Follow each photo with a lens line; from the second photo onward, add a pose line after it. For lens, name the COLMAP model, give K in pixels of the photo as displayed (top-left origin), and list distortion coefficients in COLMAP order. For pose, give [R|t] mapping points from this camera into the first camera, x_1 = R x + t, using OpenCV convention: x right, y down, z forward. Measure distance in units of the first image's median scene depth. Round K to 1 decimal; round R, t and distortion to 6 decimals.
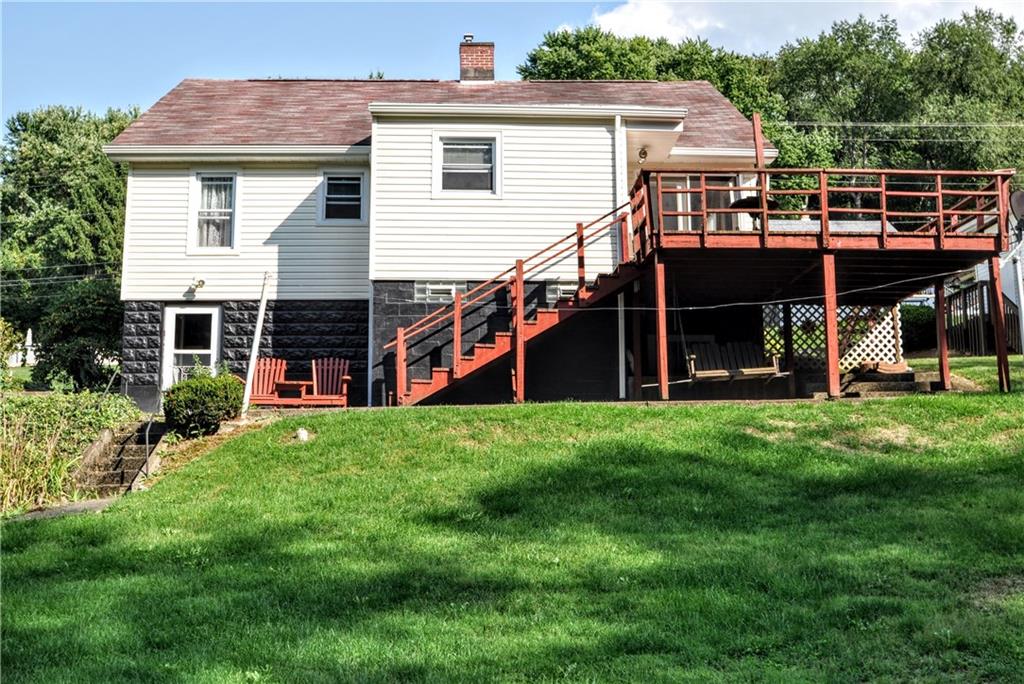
lens RADIAL K [[1043.4, 0, 509.8], [0, 1043.4, 345.2], [0, 0, 1]] dist [-0.051023, 0.000000]
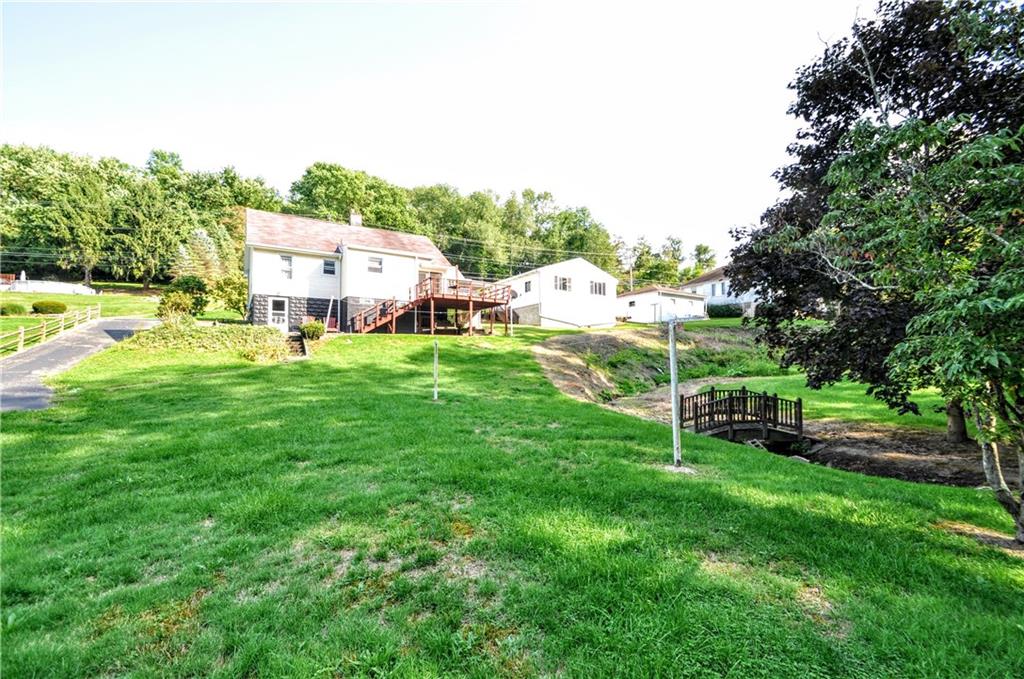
lens RADIAL K [[451.7, 0, 508.7], [0, 451.7, 343.9], [0, 0, 1]] dist [-0.002135, -0.003771]
pose [[0.870398, 0.028619, 0.491517, -0.394248], [-0.076470, 0.994052, 0.077538, -0.061202], [-0.486374, -0.105075, 0.867410, -0.585293]]
